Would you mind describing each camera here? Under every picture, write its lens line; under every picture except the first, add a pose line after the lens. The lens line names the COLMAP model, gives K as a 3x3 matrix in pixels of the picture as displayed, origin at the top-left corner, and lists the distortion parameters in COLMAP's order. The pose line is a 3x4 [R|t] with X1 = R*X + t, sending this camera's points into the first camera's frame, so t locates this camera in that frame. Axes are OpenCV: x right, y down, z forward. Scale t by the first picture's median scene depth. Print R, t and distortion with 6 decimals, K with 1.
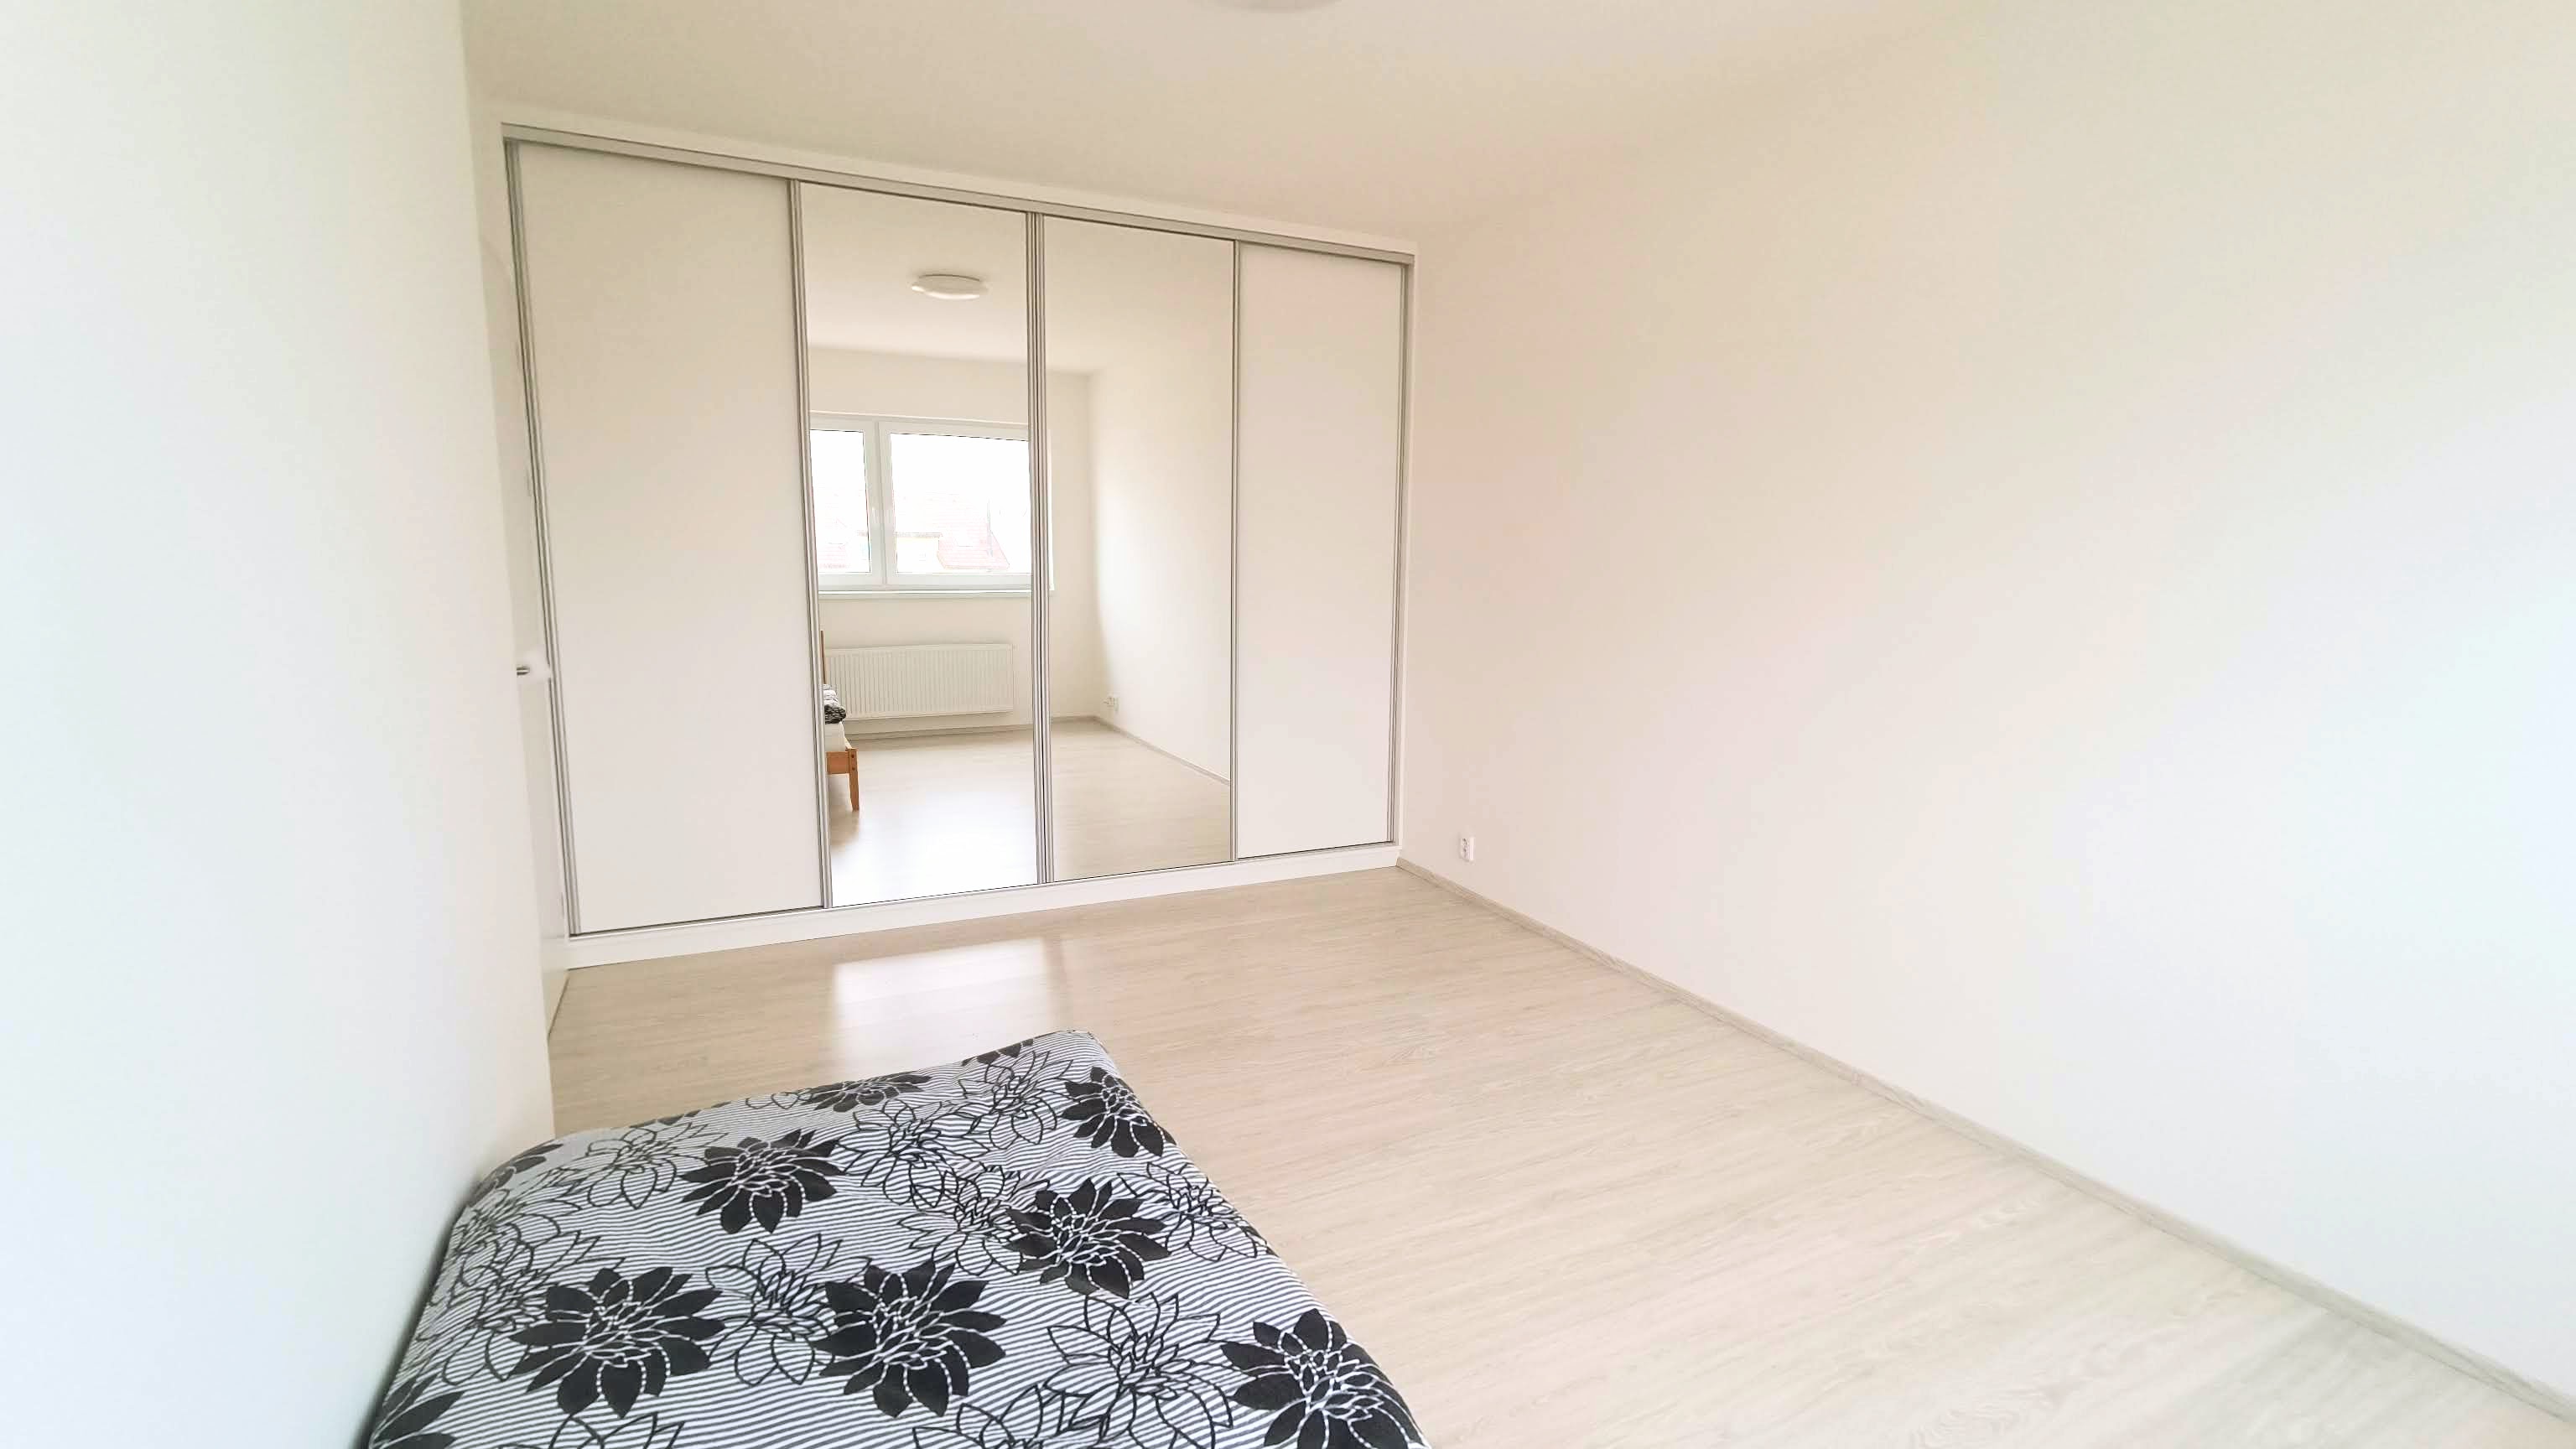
lens RADIAL K [[1156.9, 0, 1288.0], [0, 1156.9, 724.5], [0, 0, 1]] dist [-0.000833, -0.000082]
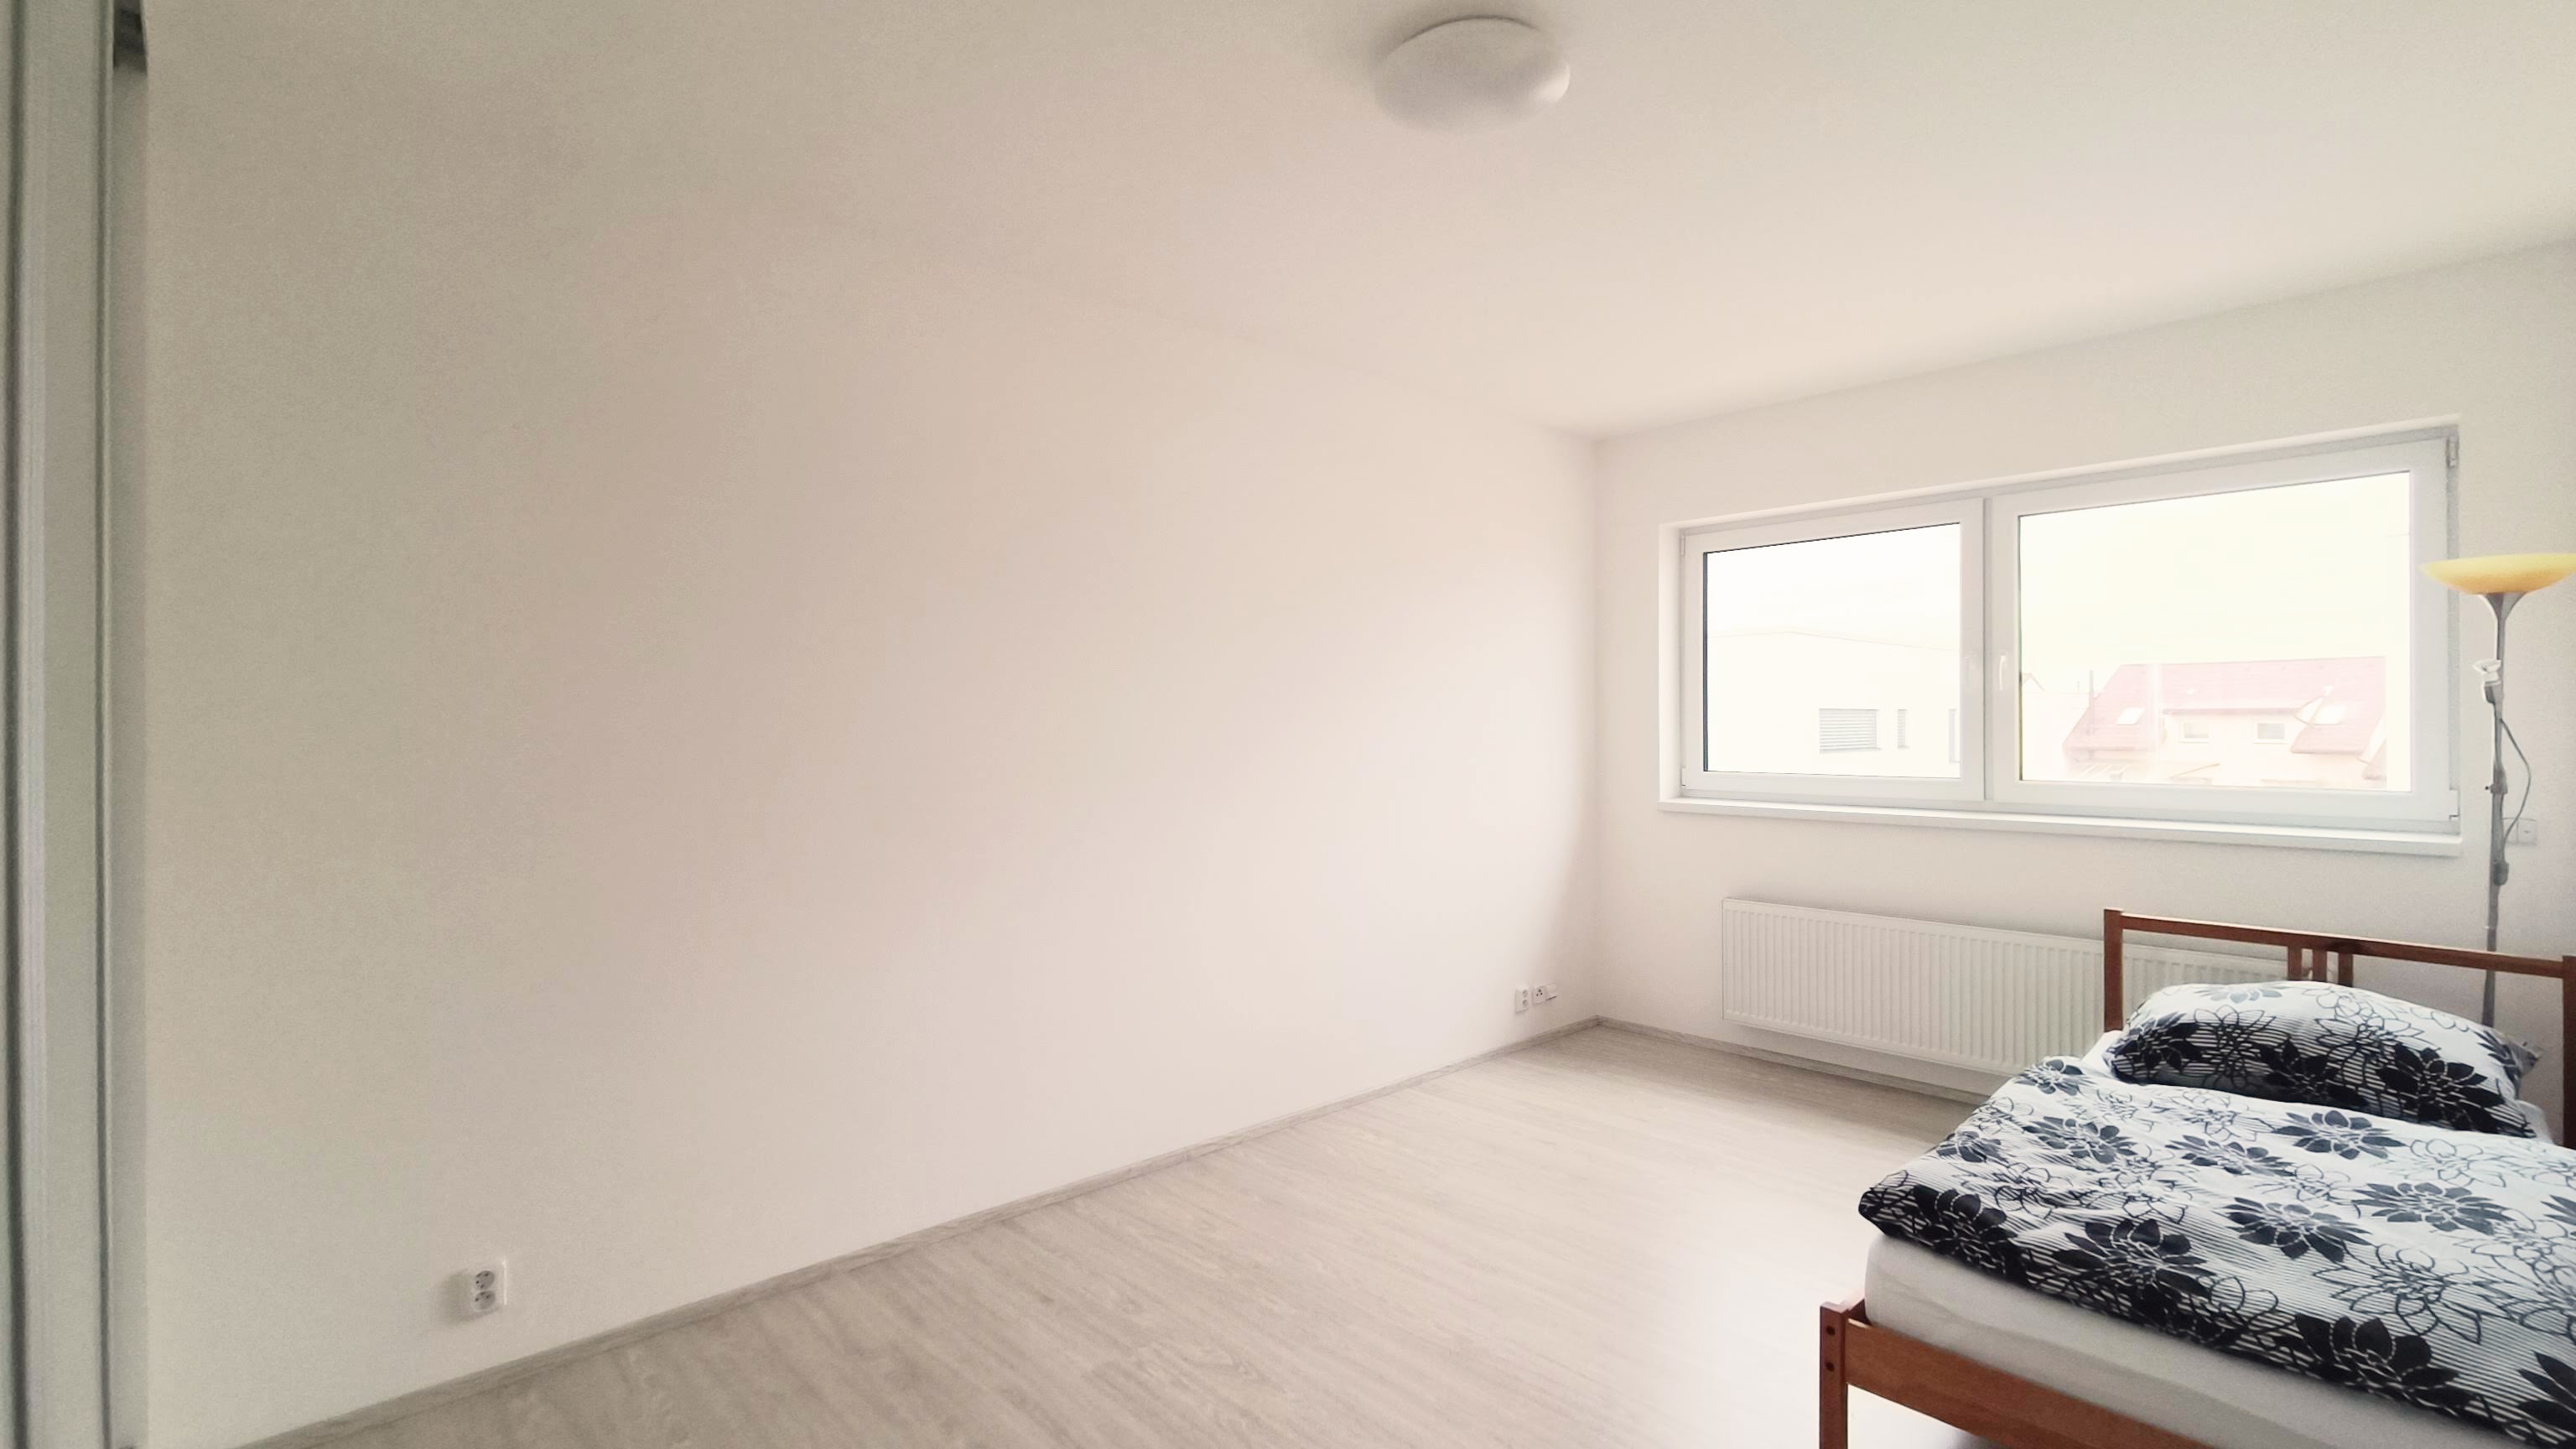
lens RADIAL K [[1156.9, 0, 1288.0], [0, 1156.9, 724.5], [0, 0, 1]] dist [-0.000833, -0.000082]
pose [[-0.297070, -0.004701, 0.954844, -0.625860], [0.142463, 0.988577, 0.049190, -0.164396], [-0.944168, 0.150643, -0.293007, 1.095563]]
